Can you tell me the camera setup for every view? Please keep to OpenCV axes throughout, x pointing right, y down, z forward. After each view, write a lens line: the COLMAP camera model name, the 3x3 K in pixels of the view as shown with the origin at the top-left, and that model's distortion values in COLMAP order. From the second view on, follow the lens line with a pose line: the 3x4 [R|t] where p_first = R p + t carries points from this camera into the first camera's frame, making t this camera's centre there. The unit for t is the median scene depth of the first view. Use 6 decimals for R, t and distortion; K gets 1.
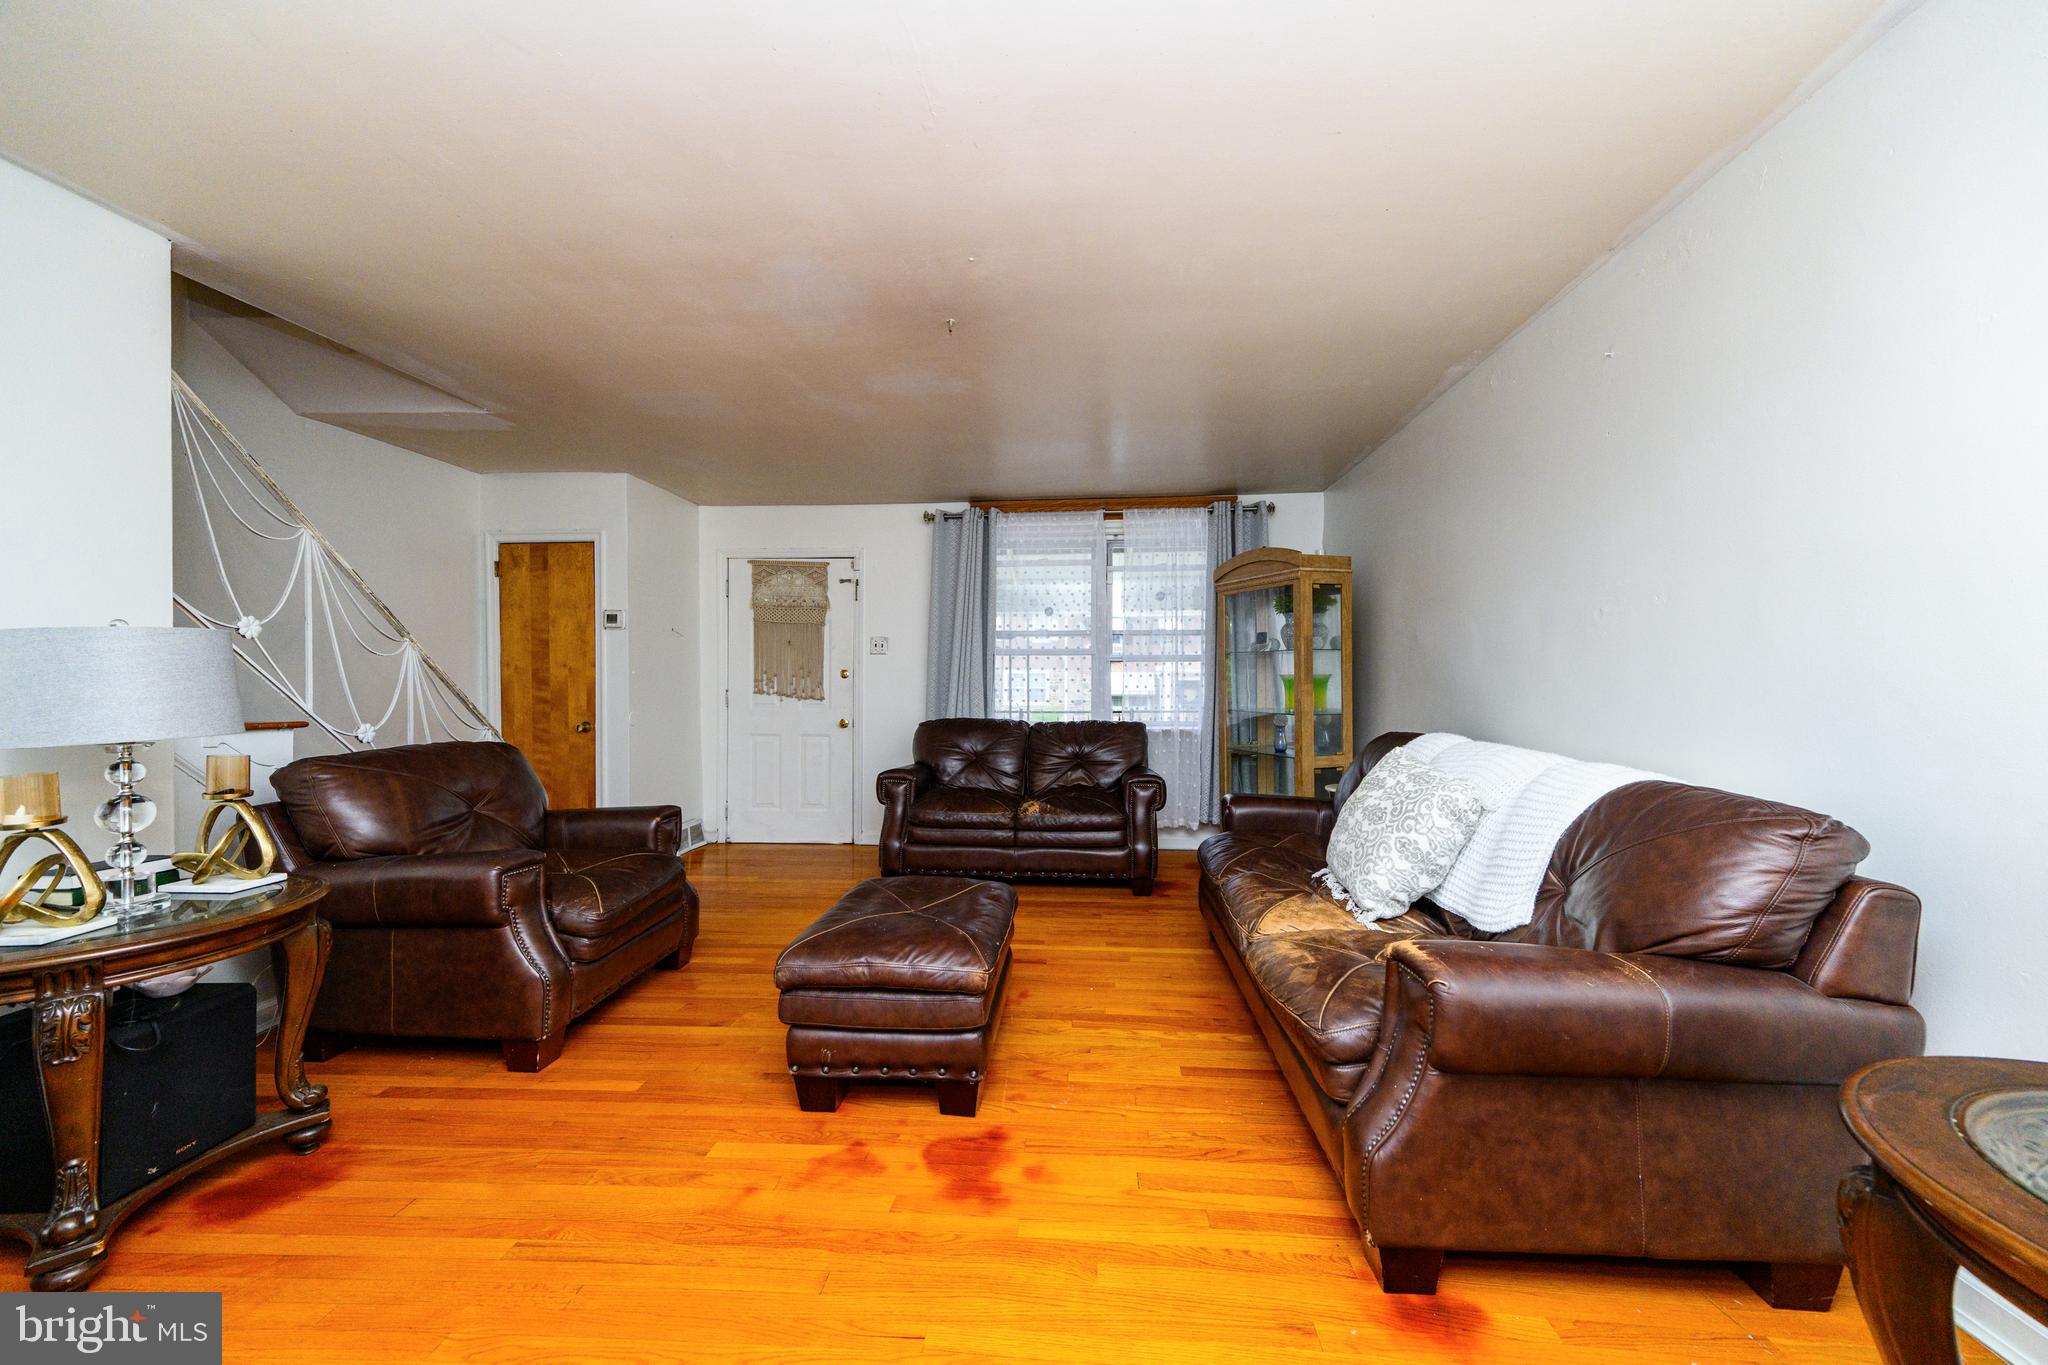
lens RADIAL K [[830.9, 0, 969.4], [0, 830.9, 688.9], [0, 0, 1]] dist [0.000399, -0.006236]
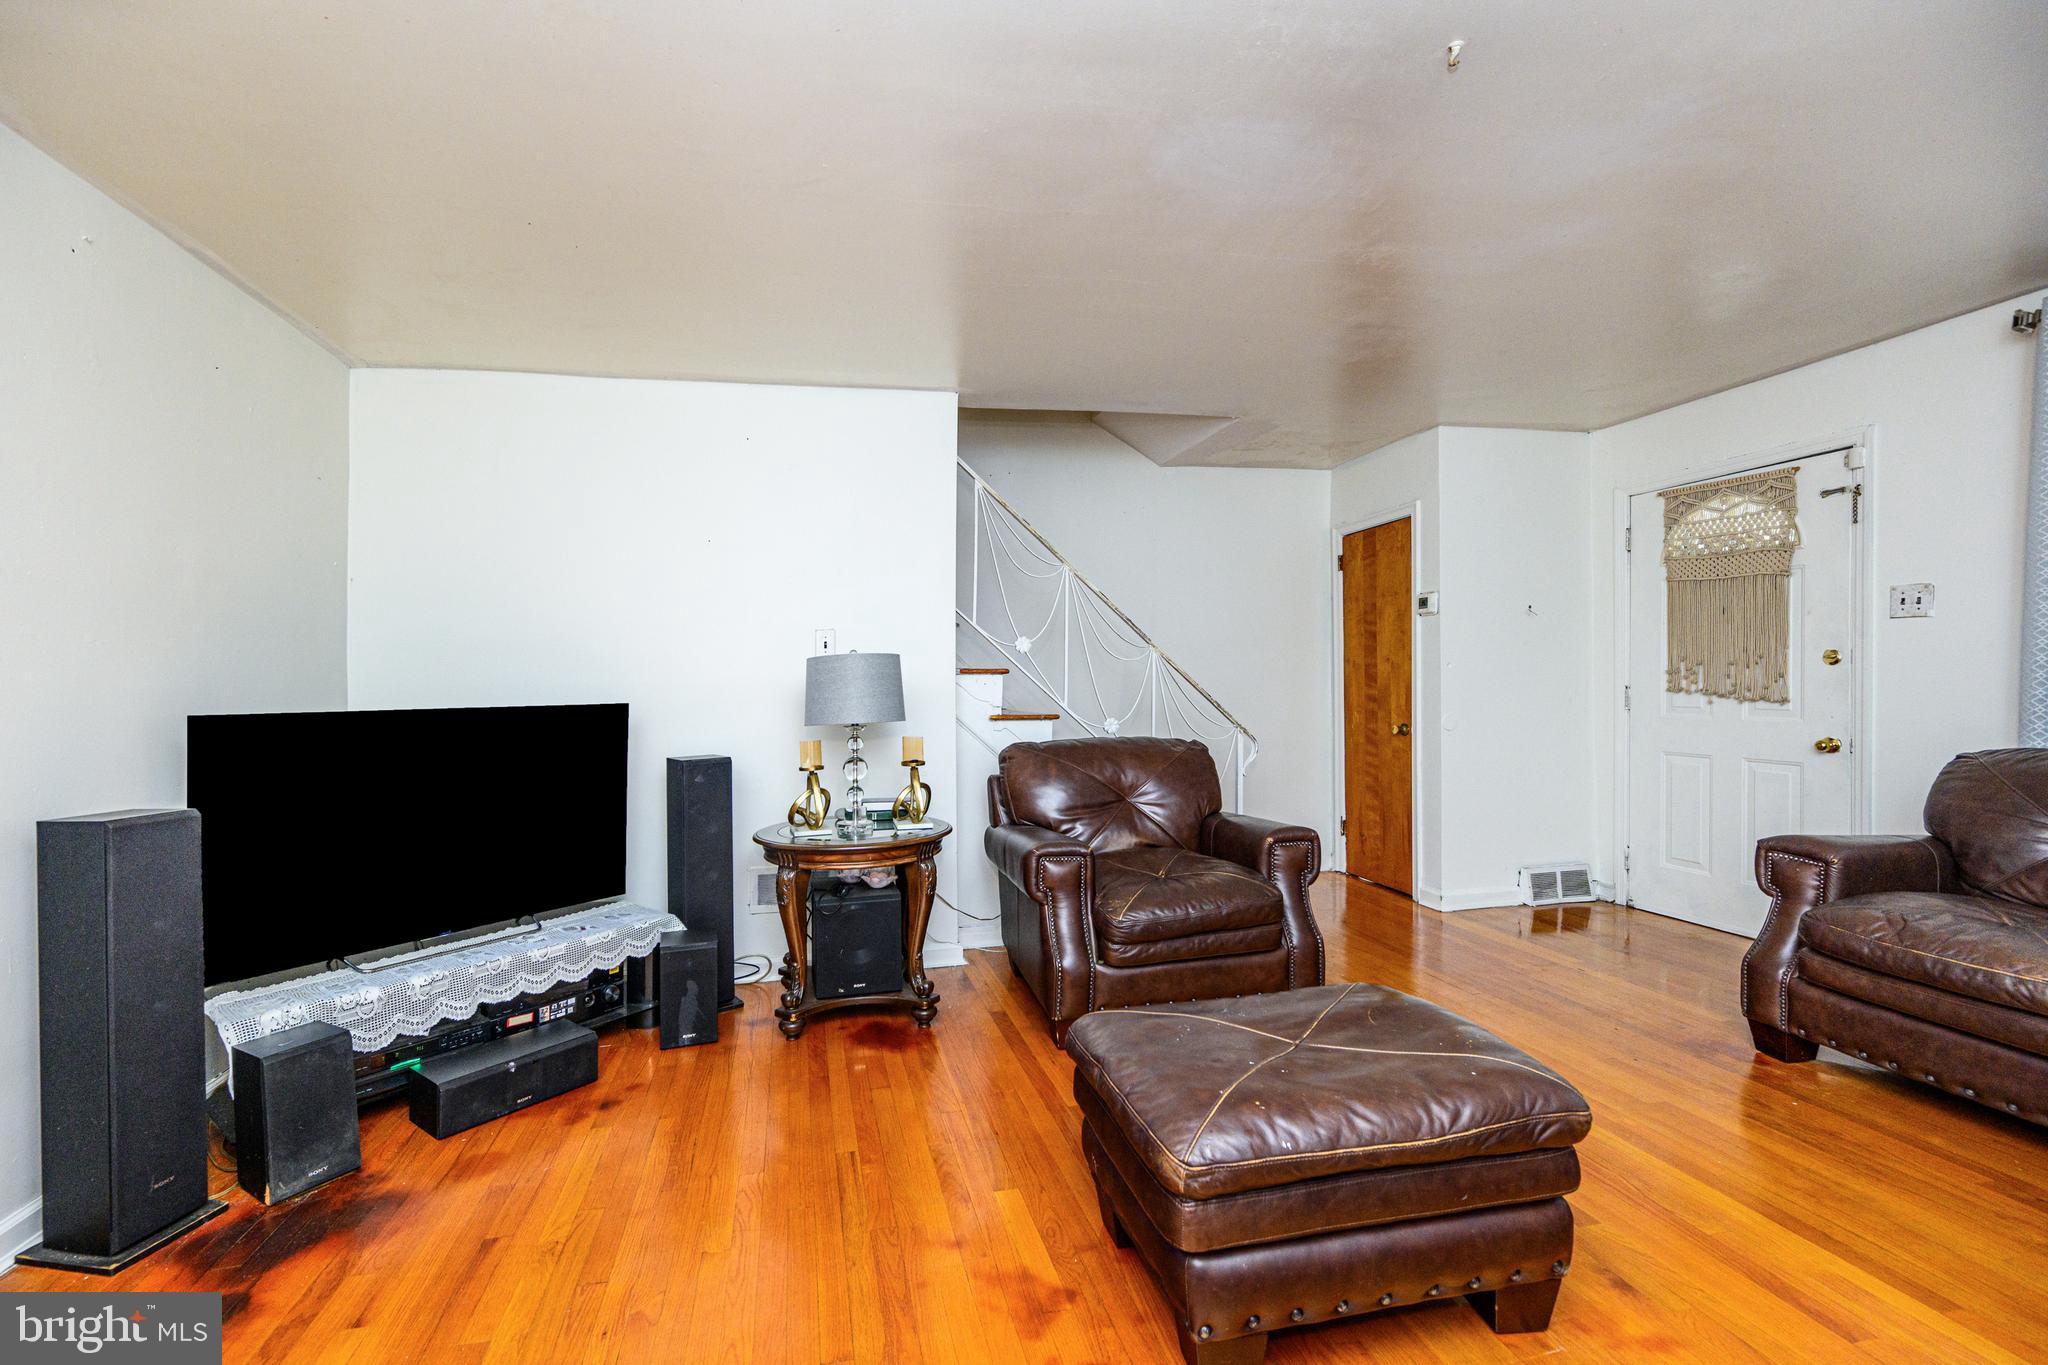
lens RADIAL K [[830.9, 0, 969.4], [0, 830.9, 688.9], [0, 0, 1]] dist [0.000399, -0.006236]
pose [[0.273503, 0.001245, -0.961870, 0.251650], [0.008619, 0.999956, 0.003745, -0.004080], [0.961832, -0.009315, 0.273480, 0.313423]]
